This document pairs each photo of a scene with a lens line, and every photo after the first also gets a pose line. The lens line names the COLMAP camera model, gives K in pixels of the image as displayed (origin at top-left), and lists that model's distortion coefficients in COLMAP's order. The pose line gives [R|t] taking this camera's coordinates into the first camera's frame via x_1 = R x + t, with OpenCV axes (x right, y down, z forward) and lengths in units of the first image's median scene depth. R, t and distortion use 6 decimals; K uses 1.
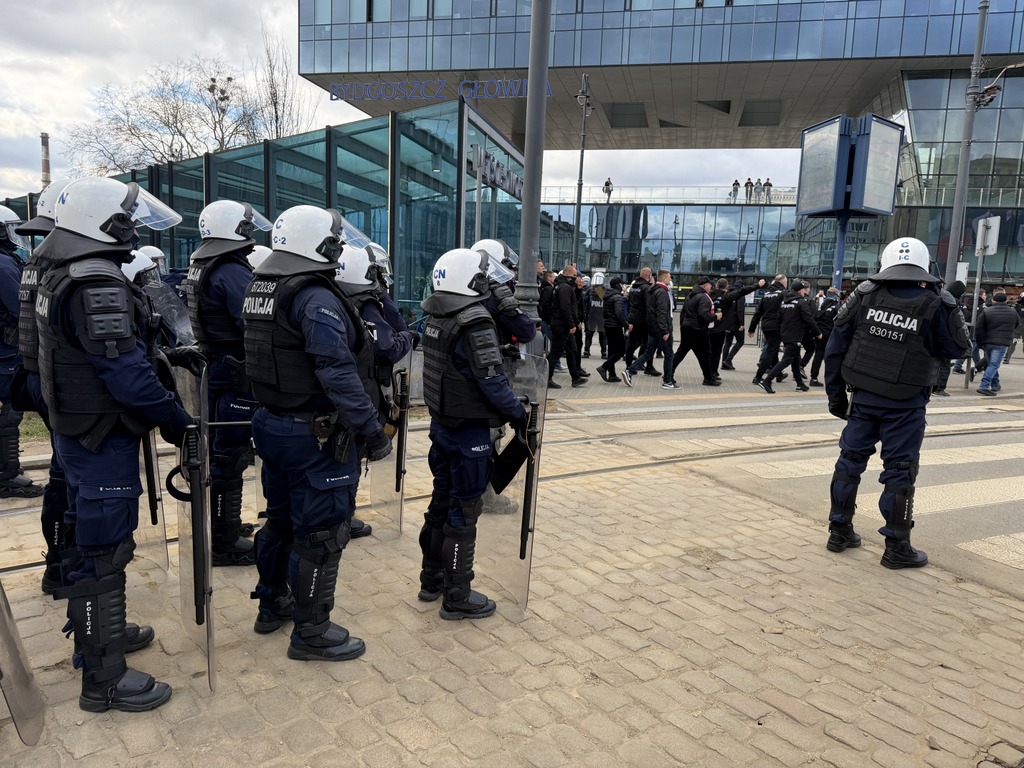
lens RADIAL K [[767.5, 0, 512.0], [0, 767.5, 384.0], [0, 0, 1]] dist [0.000872, 0.000577]
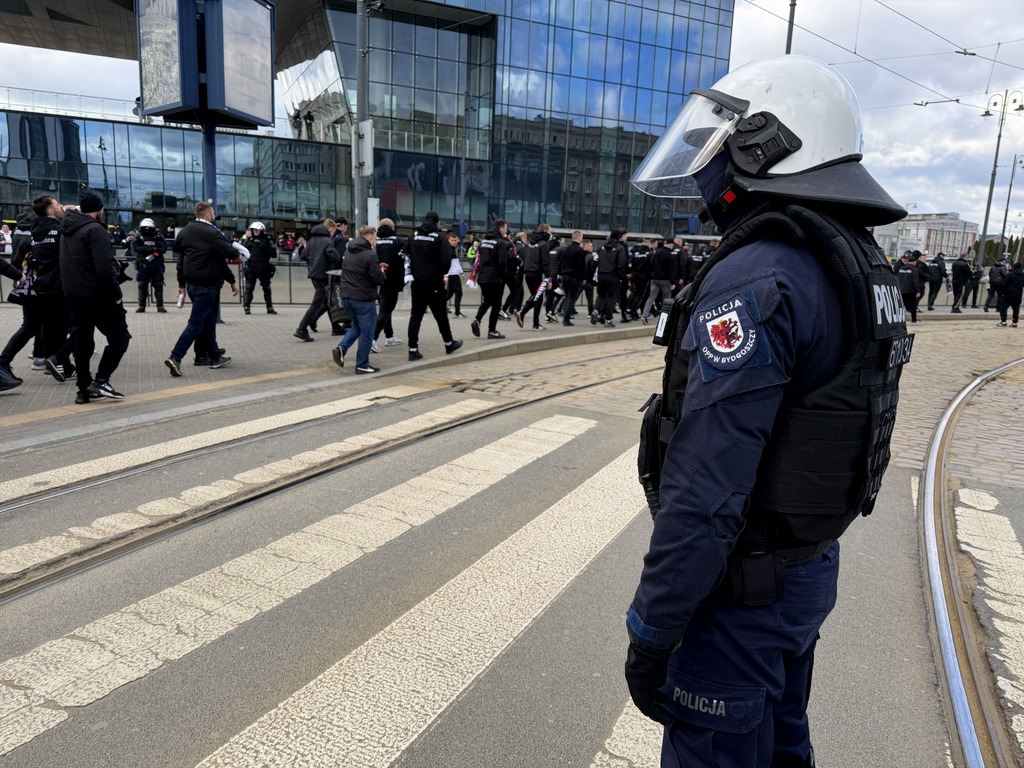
lens RADIAL K [[716.9, 0, 512.0], [0, 716.9, 384.0], [0, 0, 1]] dist [-0.000054, -0.000693]
pose [[0.789668, -0.110451, 0.603511, 0.200793], [0.057375, 0.992646, 0.106596, -0.024560], [-0.610846, -0.049549, 0.790197, 0.248353]]
